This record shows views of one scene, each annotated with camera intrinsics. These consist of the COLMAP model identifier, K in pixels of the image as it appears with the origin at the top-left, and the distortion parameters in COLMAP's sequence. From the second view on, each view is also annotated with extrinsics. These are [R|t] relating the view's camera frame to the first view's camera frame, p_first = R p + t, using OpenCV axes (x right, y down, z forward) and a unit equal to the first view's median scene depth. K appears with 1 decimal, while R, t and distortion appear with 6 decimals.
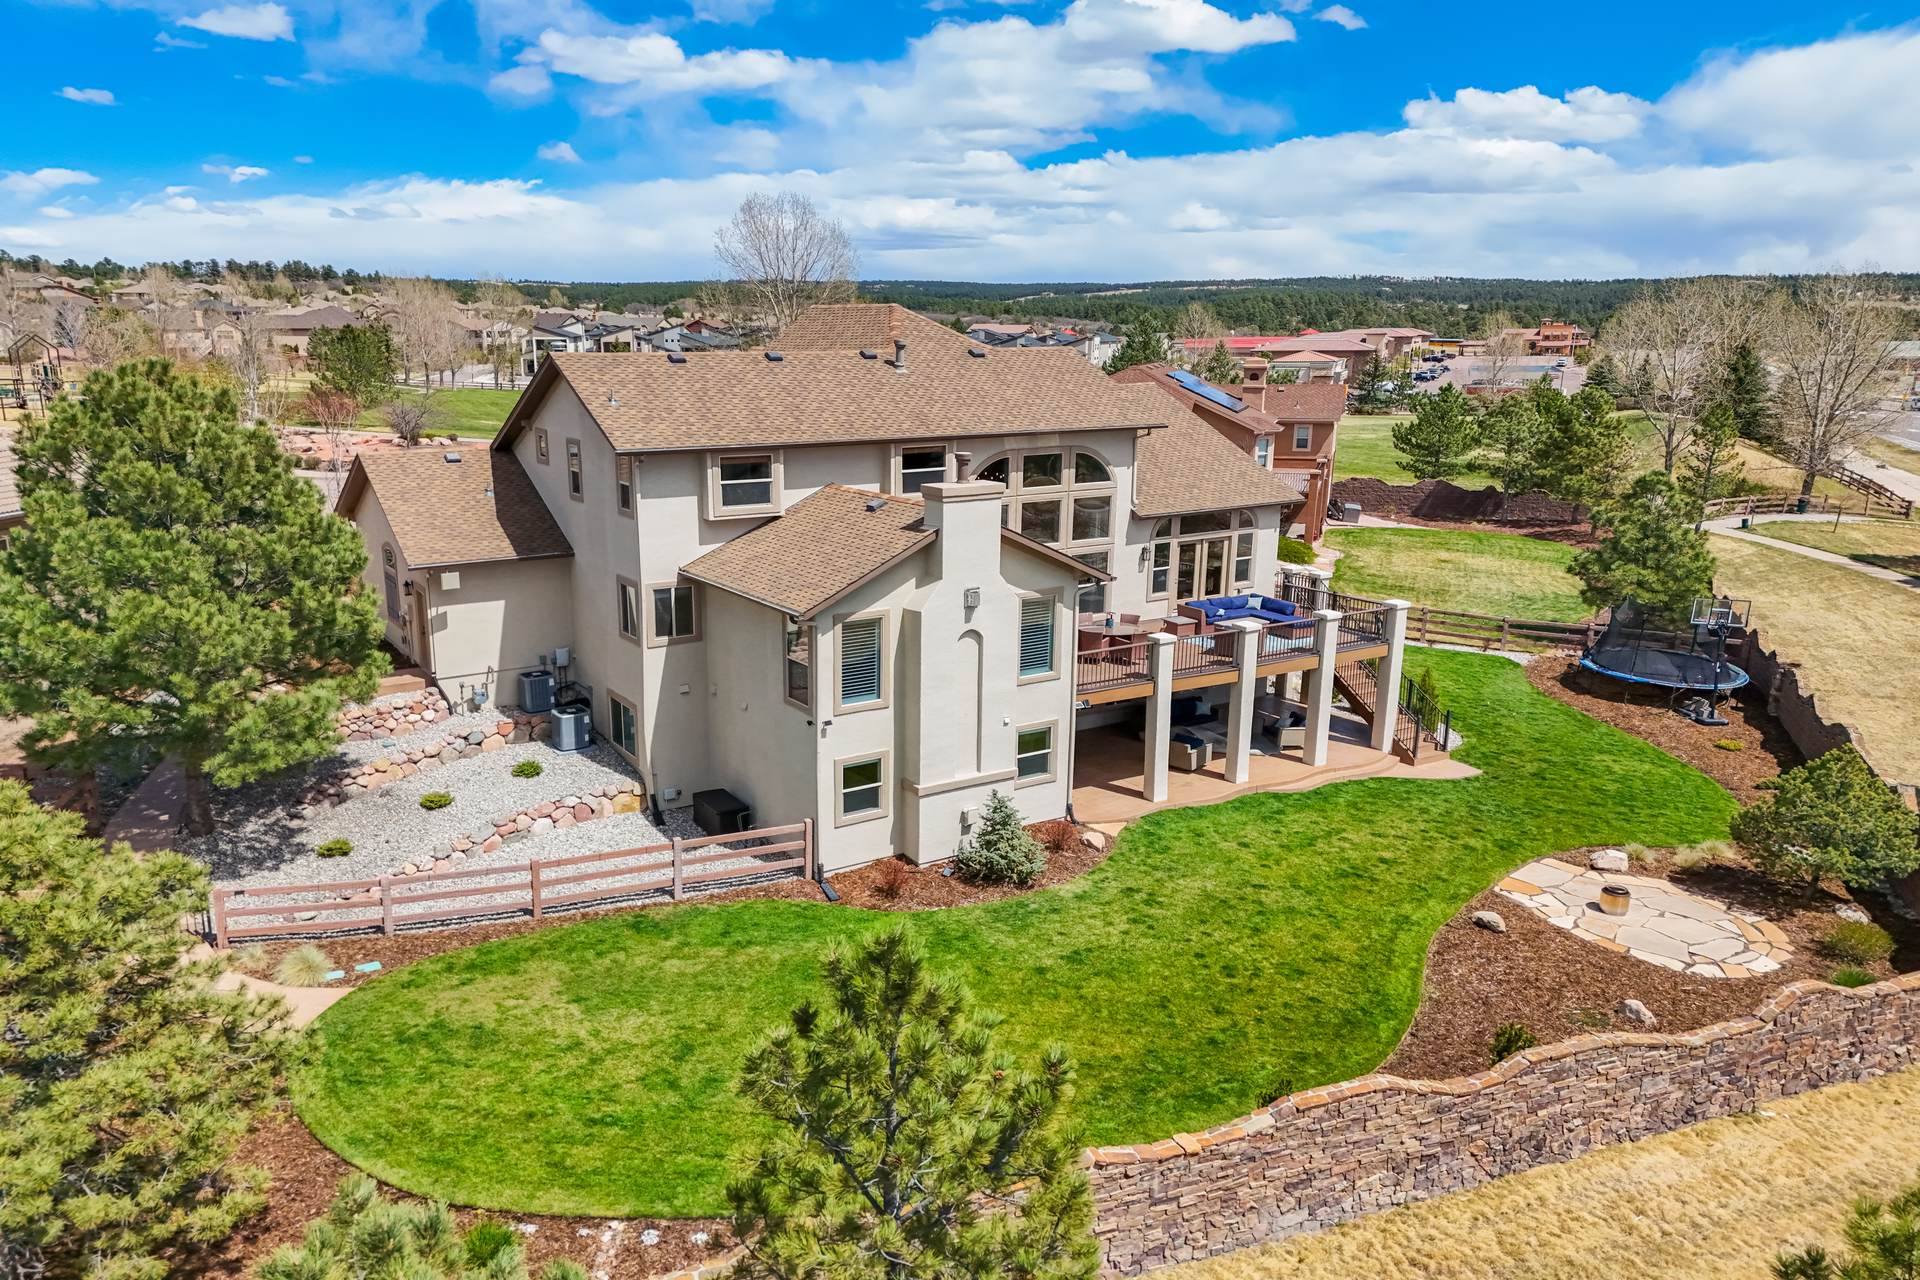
lens RADIAL K [[1298.6, 0, 960.0], [0, 1298.6, 640.0], [0, 0, 1]] dist [0.050069, -0.045956]
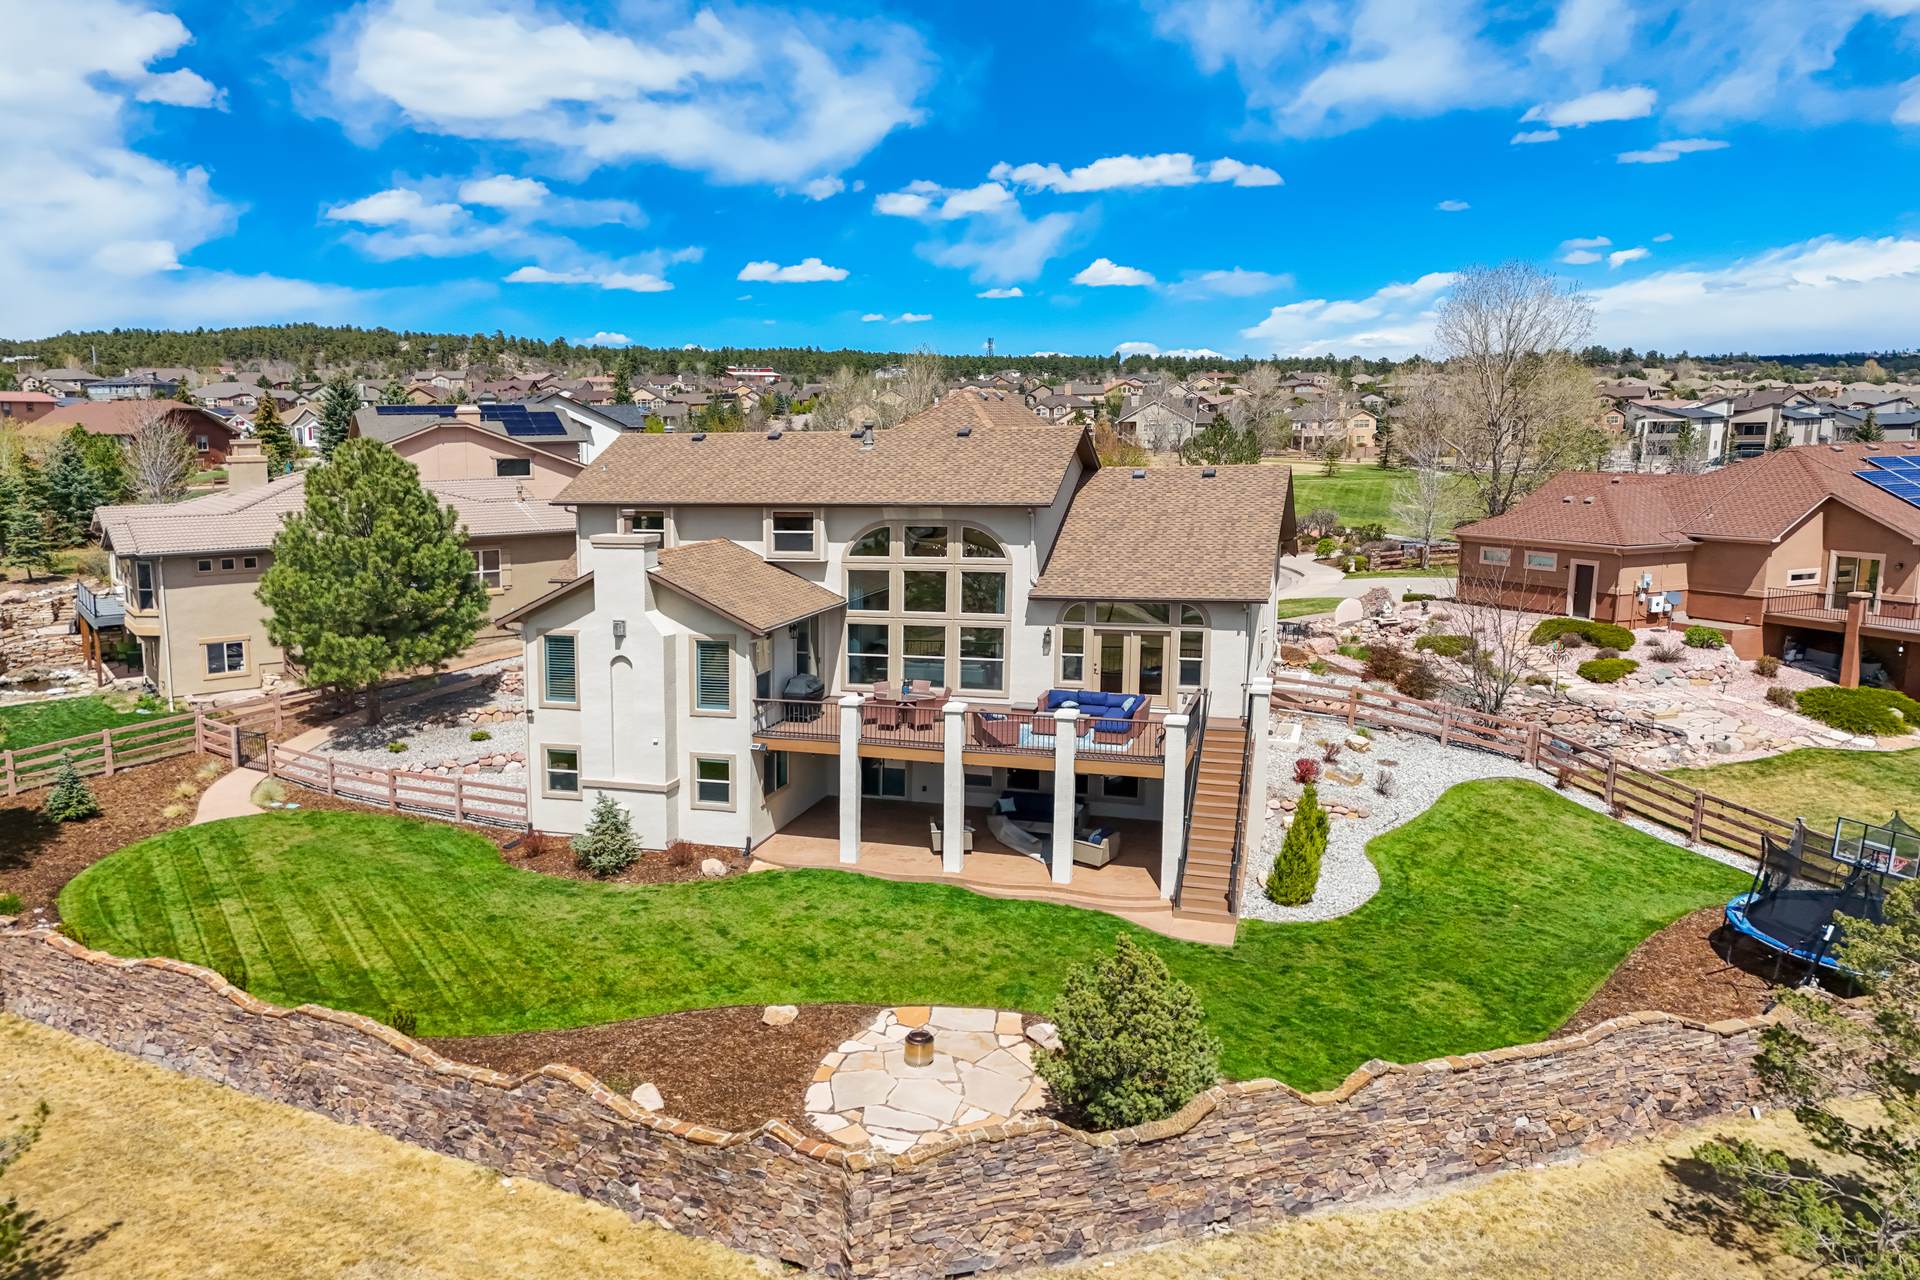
lens RADIAL K [[1378.4, 0, 956.2], [0, 1378.4, 613.1], [0, 0, 1]] dist [0.067583, -0.056033]
pose [[0.660790, 0.094308, -0.744623, 0.983371], [-0.161282, 0.986741, -0.018151, -0.062074], [0.733038, 0.132089, 0.667239, 0.309047]]
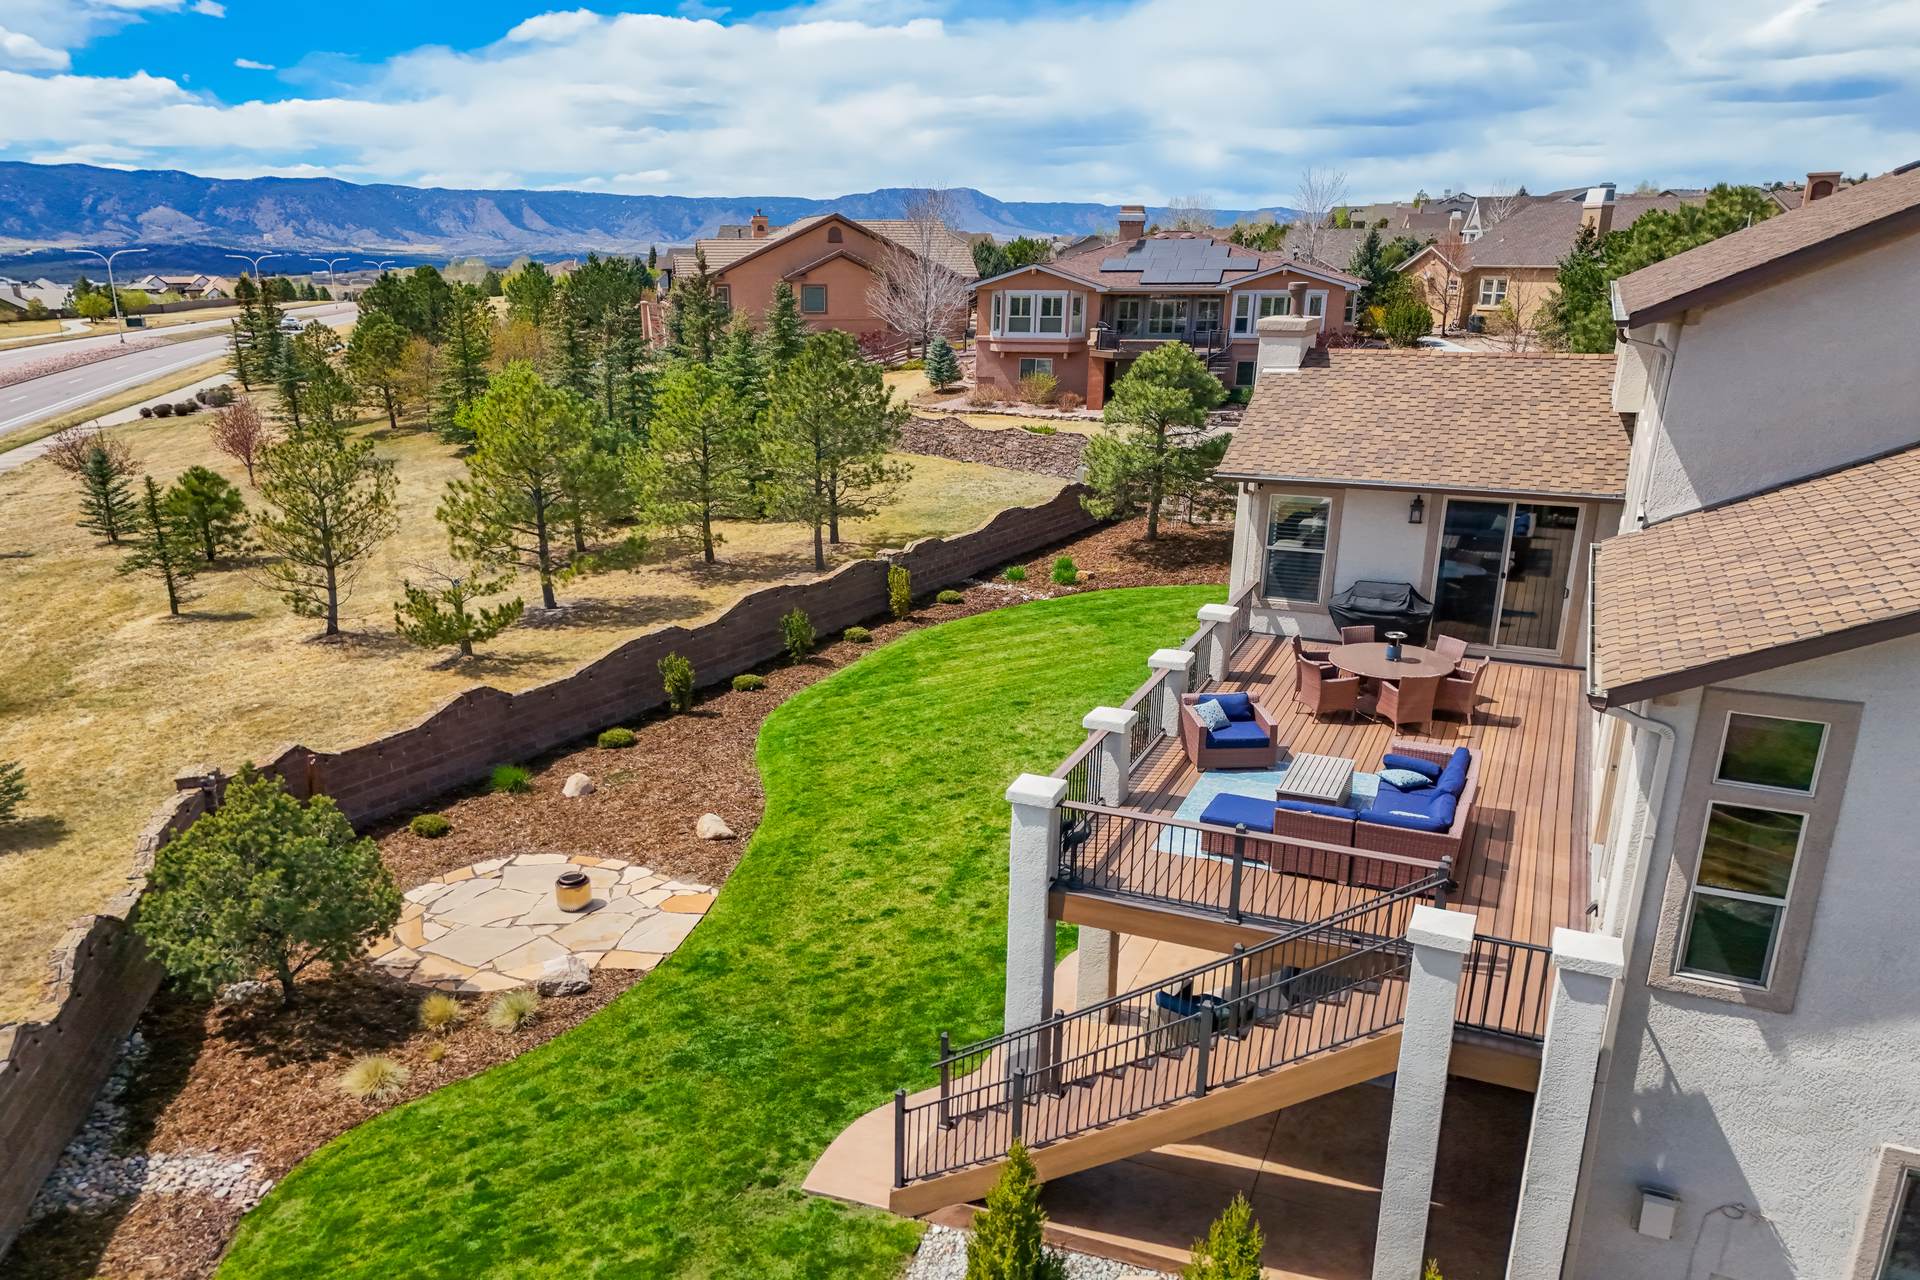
lens RADIAL K [[1378.4, 0, 956.2], [0, 1378.4, 613.1], [0, 0, 1]] dist [0.067583, -0.056033]
pose [[-0.817625, 0.148938, -0.556154, 0.625501], [-0.129112, 0.893930, 0.429208, -0.277659], [0.561088, 0.422738, -0.711669, 1.376893]]
